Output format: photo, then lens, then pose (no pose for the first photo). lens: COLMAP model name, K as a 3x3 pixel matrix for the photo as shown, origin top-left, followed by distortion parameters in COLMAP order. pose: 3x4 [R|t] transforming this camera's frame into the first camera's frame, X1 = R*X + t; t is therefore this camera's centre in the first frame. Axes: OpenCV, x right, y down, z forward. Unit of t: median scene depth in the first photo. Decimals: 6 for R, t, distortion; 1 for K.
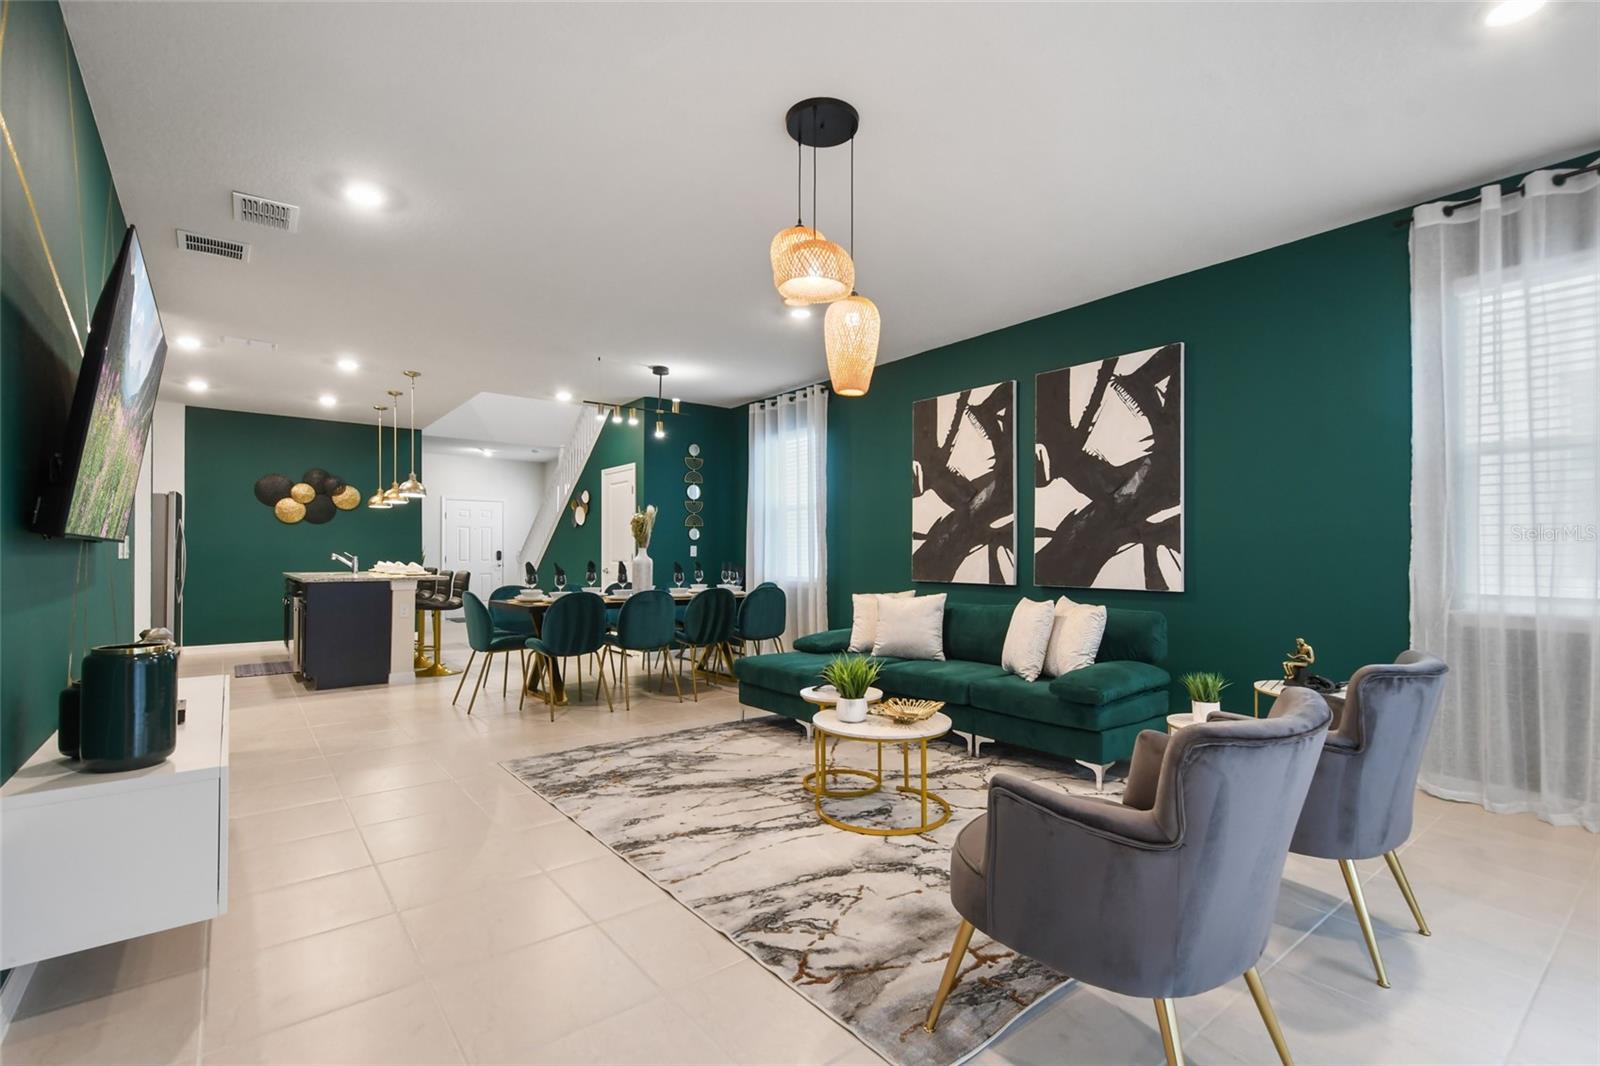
lens RADIAL K [[725.5, 0, 803.3], [0, 725.5, 547.4], [0, 0, 1]] dist [0.014051, -0.003566]
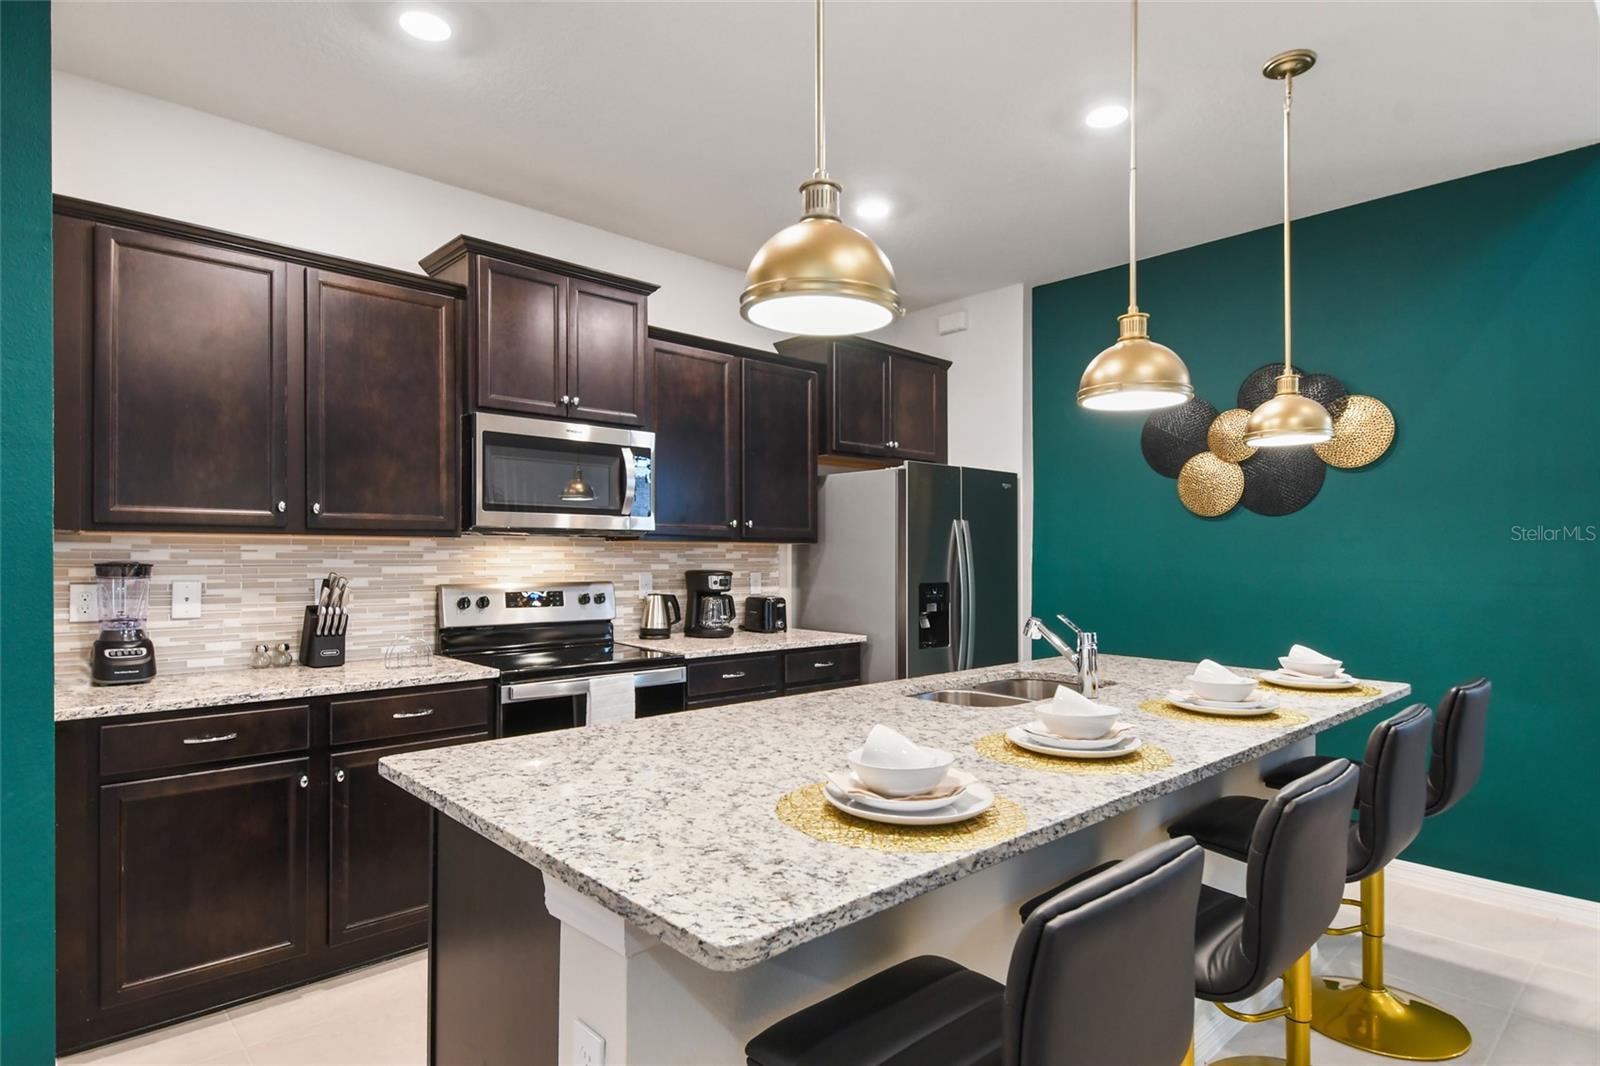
lens RADIAL K [[855.0, 0, 799.9], [0, 855.0, 545.8], [0, 0, 1]] dist [0.022758, -0.001176]
pose [[0.081050, -0.012320, -0.996634, -0.422048], [0.008014, 0.999899, -0.011709, -0.022478], [0.996678, -0.007038, 0.081140, 1.190671]]
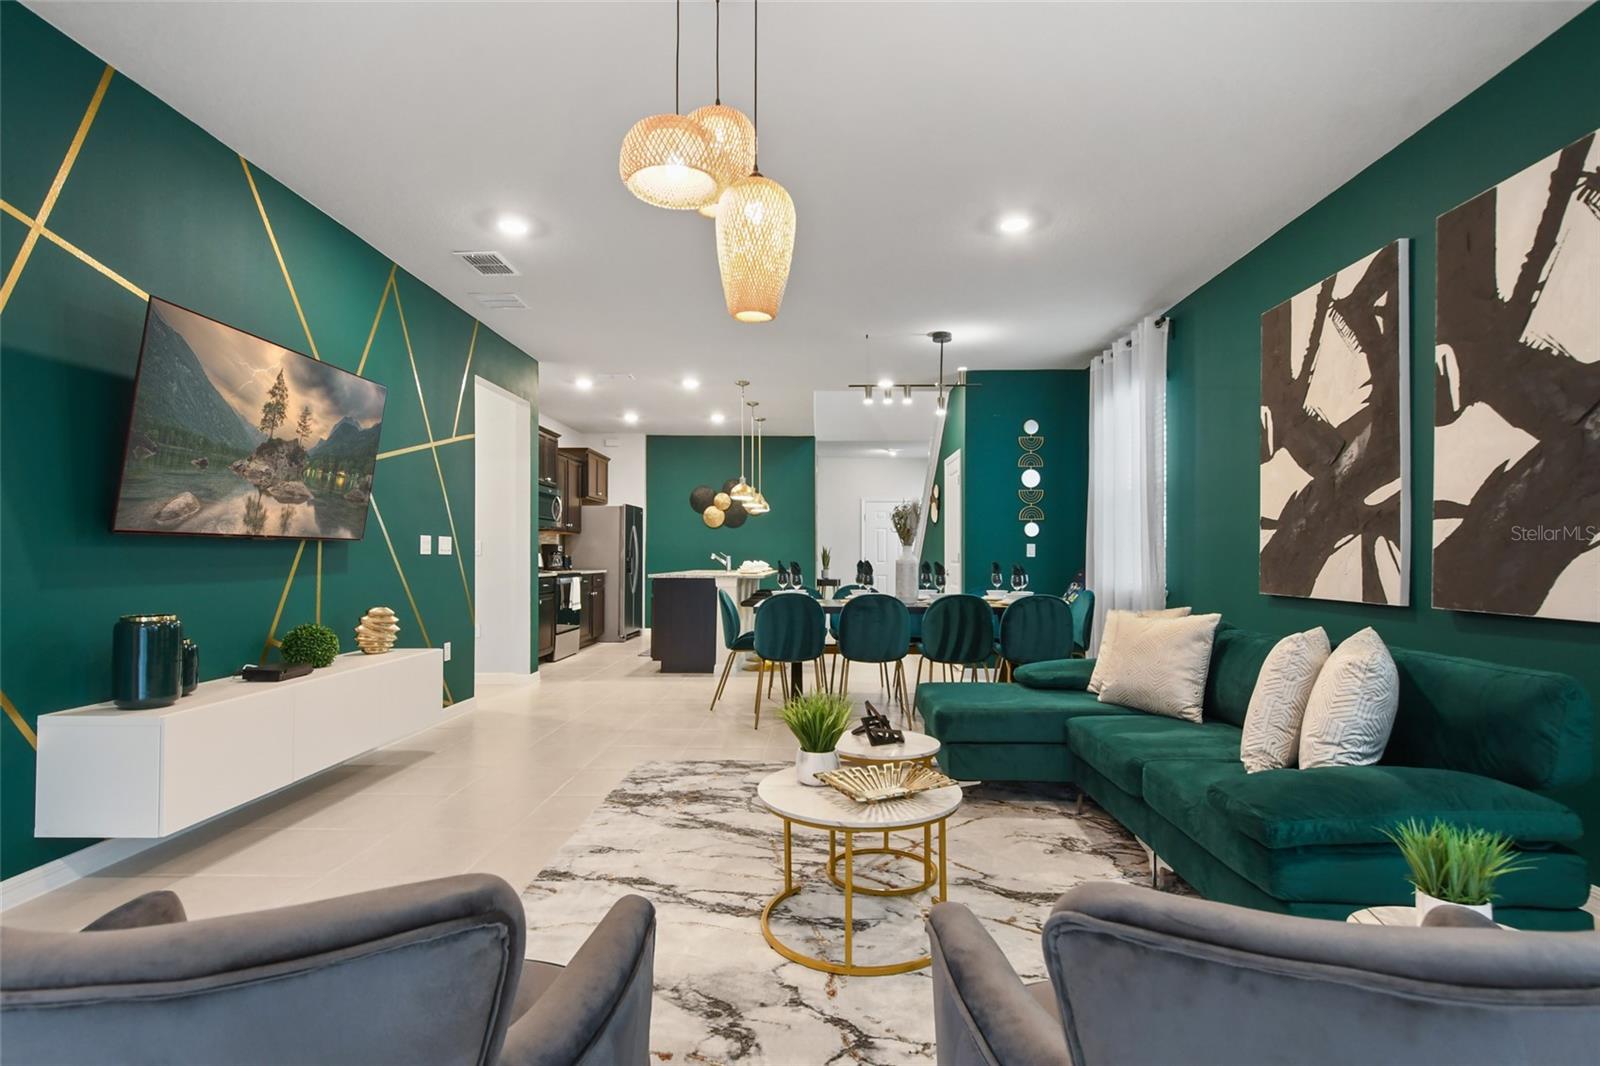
lens RADIAL K [[775.6, 0, 797.8], [0, 775.6, 546.4], [0, 0, 1]] dist [0.011331, -0.002698]
pose [[0.766630, -0.006971, -0.642051, 0.300482], [0.003532, 0.999972, -0.006640, 0.008099], [0.642079, 0.002823, 0.766633, 0.229864]]
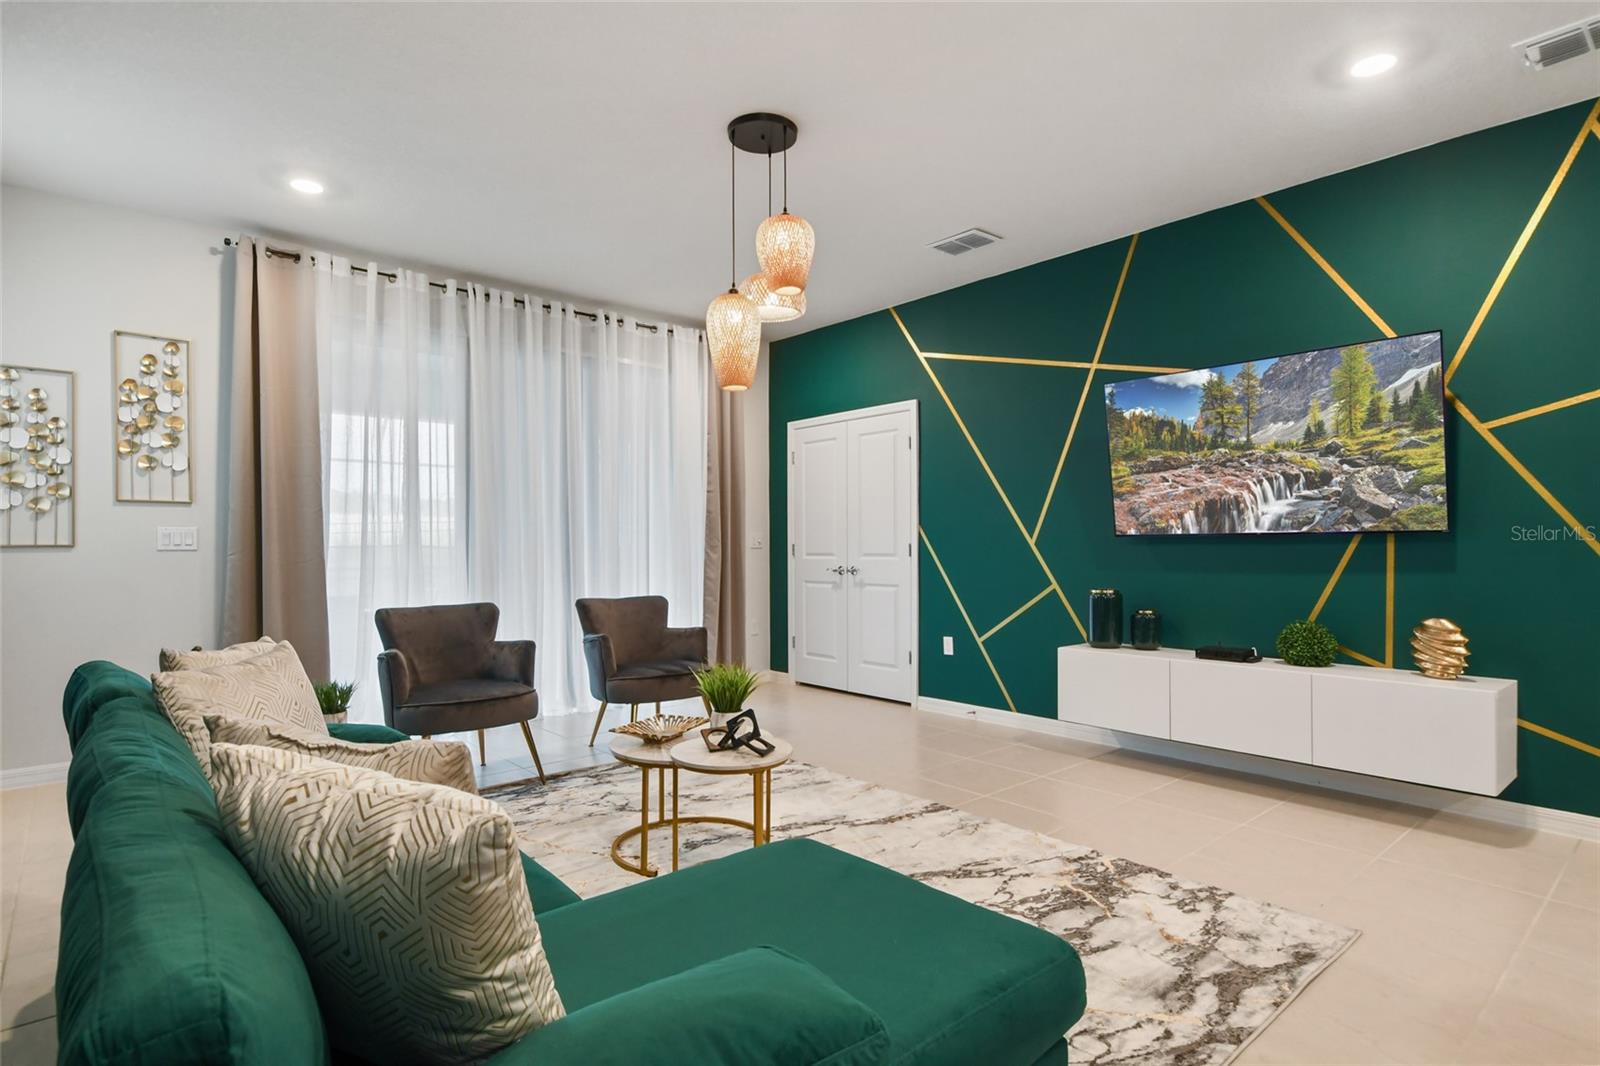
lens RADIAL K [[817.6, 0, 819.4], [0, 817.6, 545.6], [0, 0, 1]] dist [0.005378, -0.001022]
pose [[-0.997635, 0.002104, -0.068705, 0.013748], [0.002786, 0.999948, -0.009830, 0.010843], [0.068680, -0.009998, -0.997589, 1.110349]]
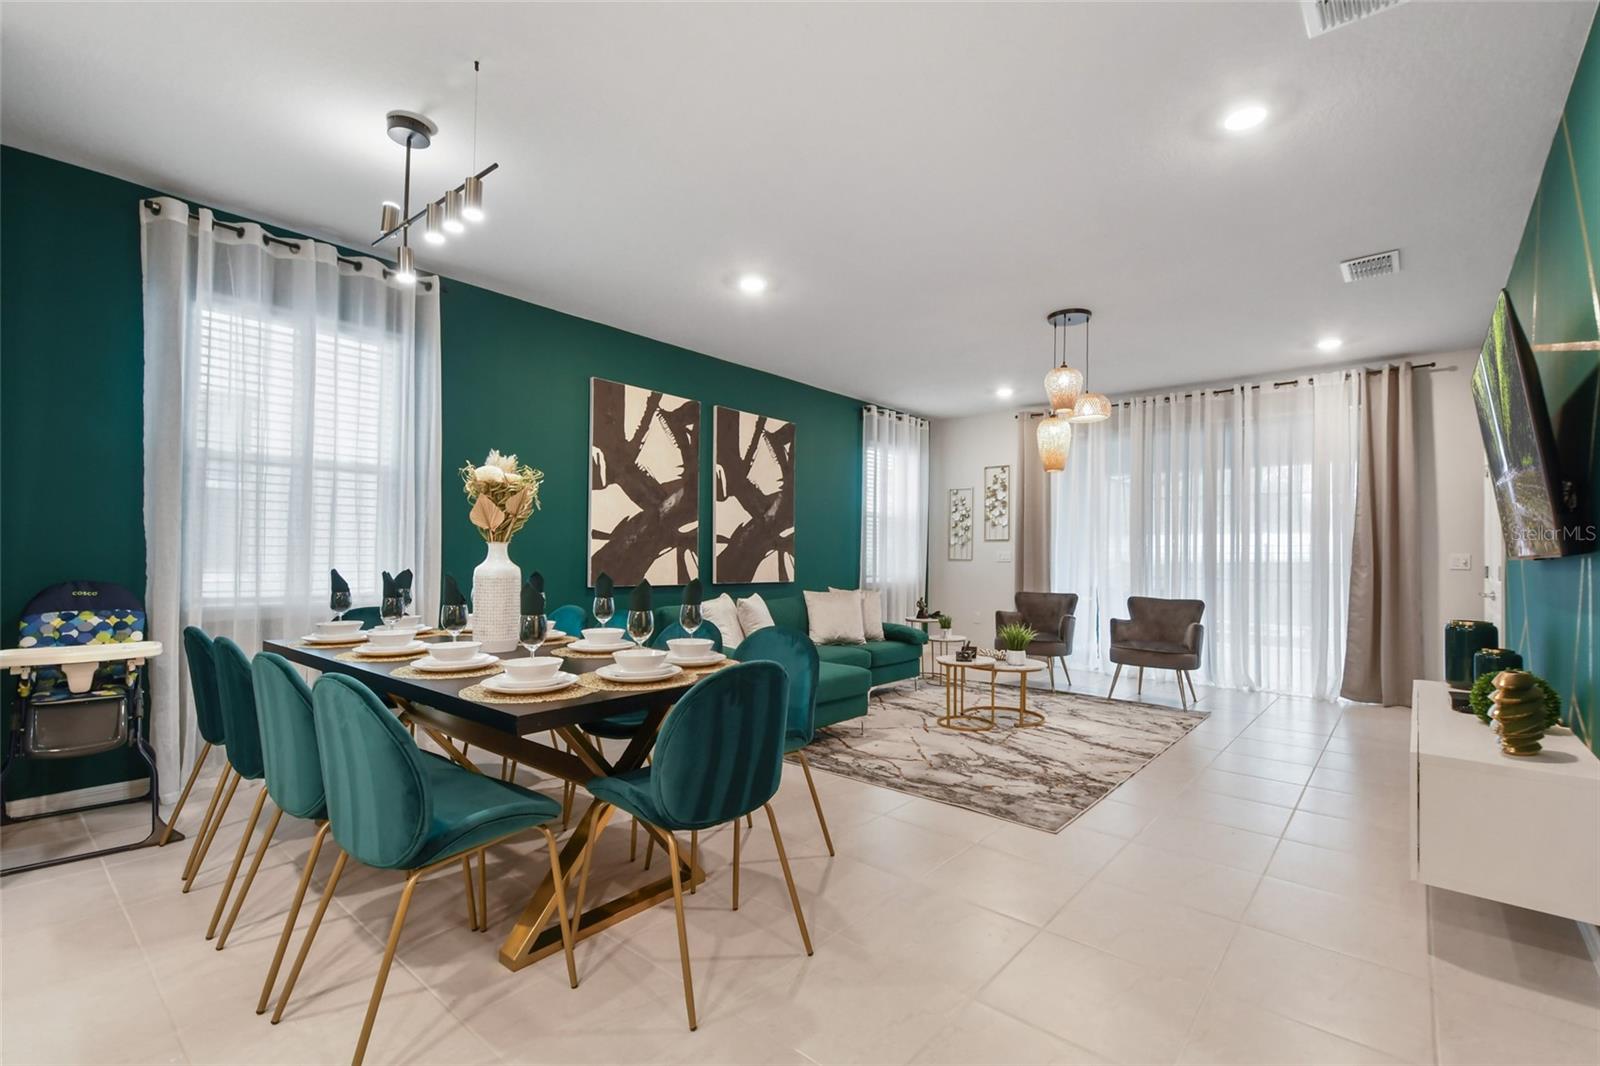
lens RADIAL K [[725.5, 0, 816.6], [0, 725.5, 537.4], [0, 0, 1]] dist [0.014051, -0.003566]
pose [[-0.215994, 0.023983, 0.976100, -0.792996], [-0.021841, 0.999329, -0.029387, 0.007495], [-0.976150, -0.027666, -0.215325, 1.000179]]
